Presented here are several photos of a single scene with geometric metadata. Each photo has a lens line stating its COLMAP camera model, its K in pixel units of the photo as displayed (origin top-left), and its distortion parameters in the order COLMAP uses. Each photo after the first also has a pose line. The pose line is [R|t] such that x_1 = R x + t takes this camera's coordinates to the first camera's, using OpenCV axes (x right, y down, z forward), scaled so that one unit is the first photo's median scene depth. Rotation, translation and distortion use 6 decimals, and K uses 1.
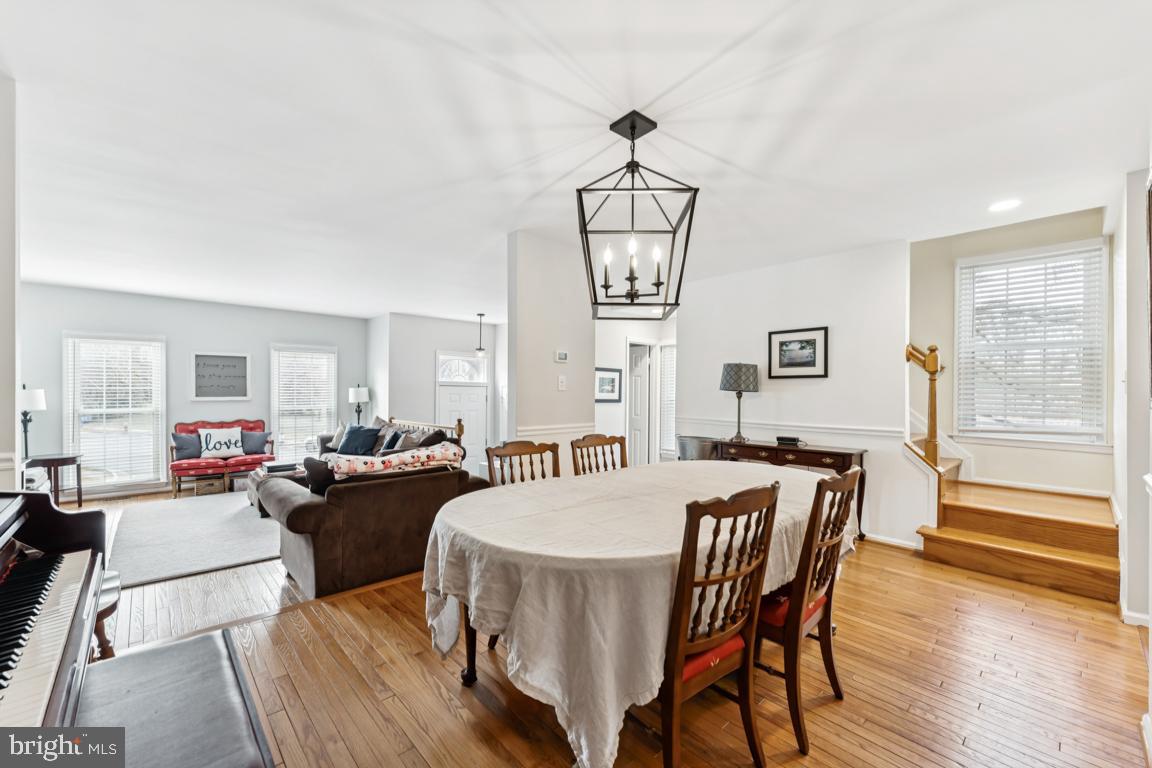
lens RADIAL K [[465.1, 0, 578.3], [0, 465.1, 391.6], [0, 0, 1]] dist [0.001277, -0.000370]
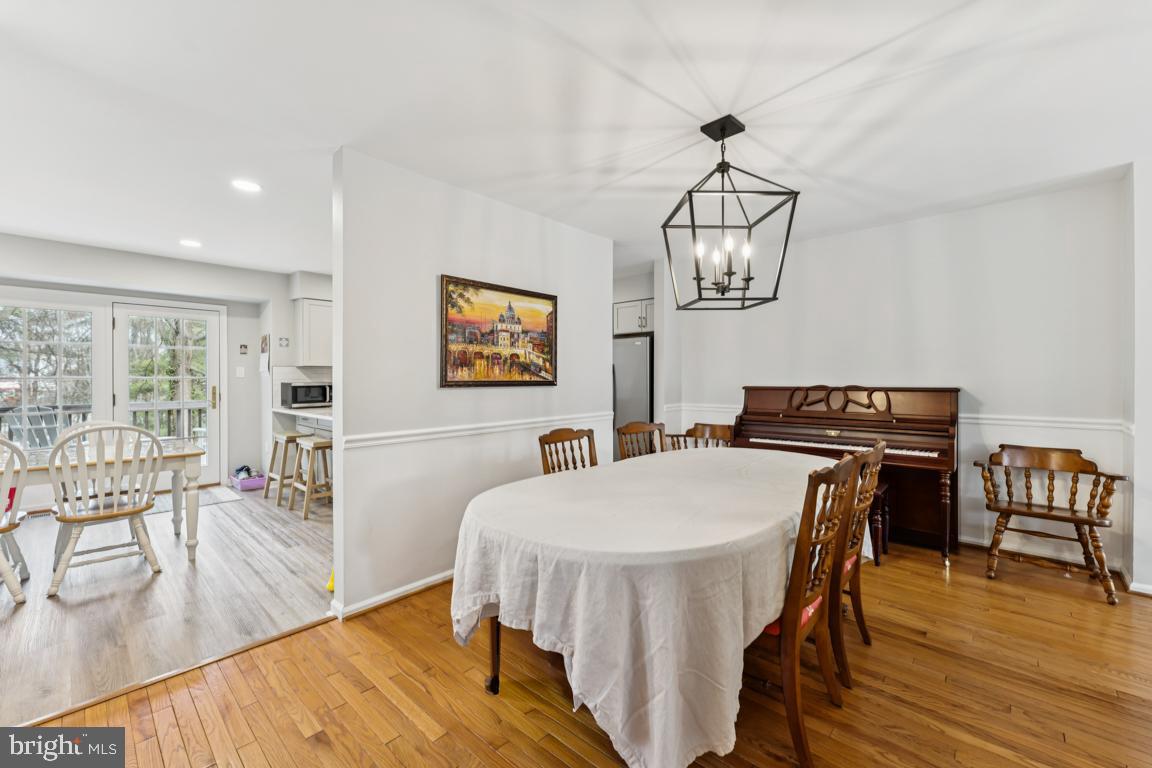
lens RADIAL K [[465.1, 0, 573.5], [0, 465.1, 380.6], [0, 0, 1]] dist [0.001277, -0.000370]
pose [[-0.997456, -0.005315, -0.071079, 0.176575], [-0.005973, 0.999941, 0.009050, -0.001449], [0.071027, 0.009451, -0.997430, 0.681251]]
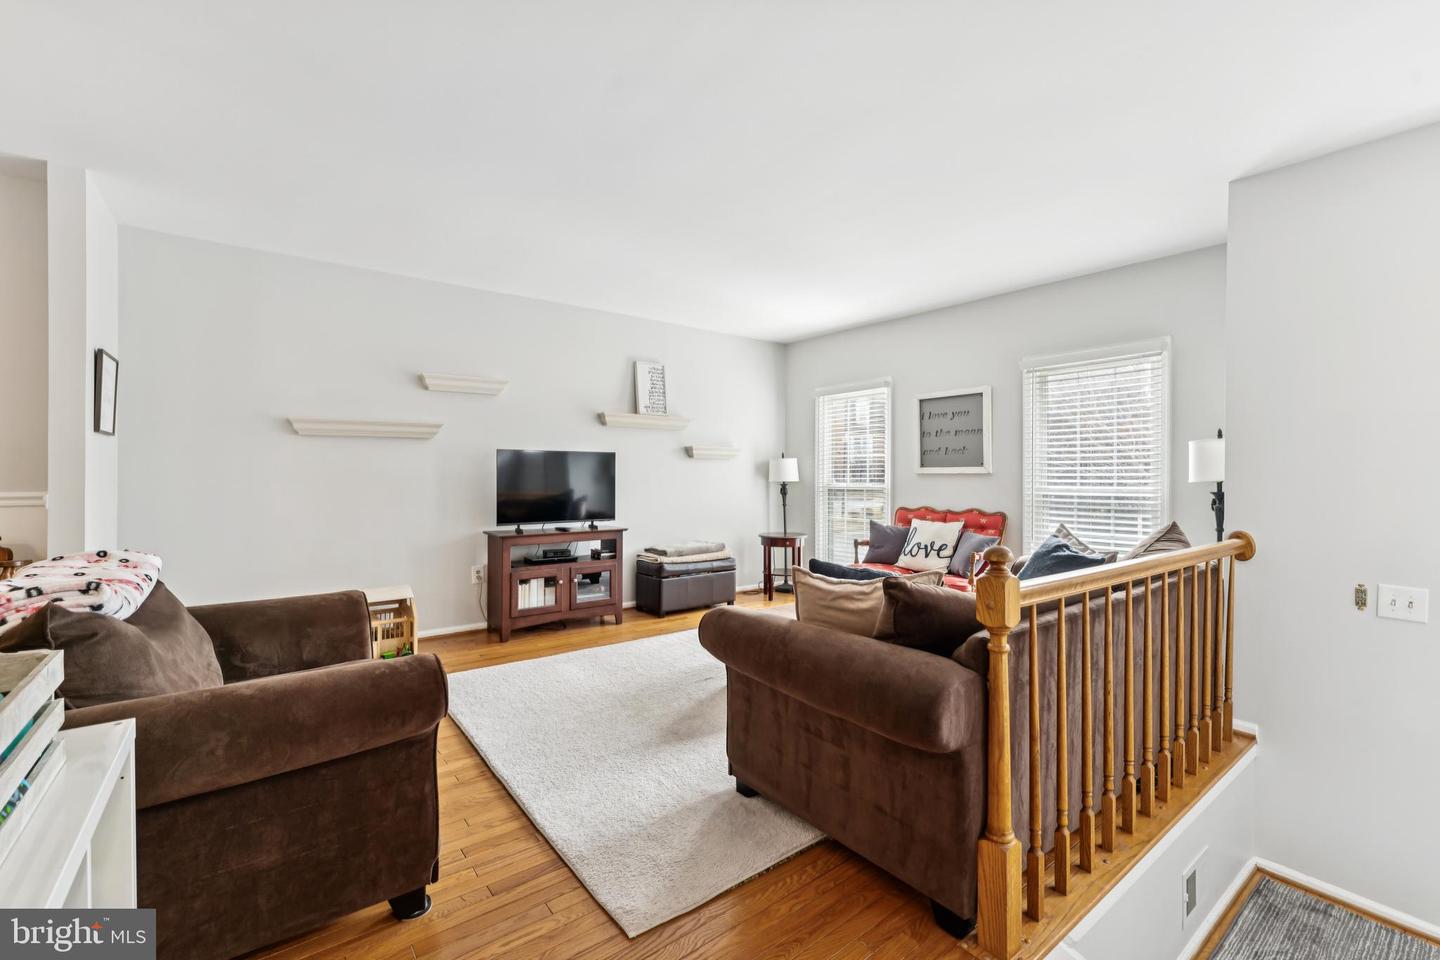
lens RADIAL K [[619.9, 0, 732.8], [0, 619.9, 470.8], [0, 0, 1]] dist [0.005696, 0.000465]
pose [[-0.088258, -0.006698, -0.996075, 0.025418], [-0.003650, 0.999973, -0.006401, 0.022495], [0.996091, 0.003071, -0.088280, 0.826086]]
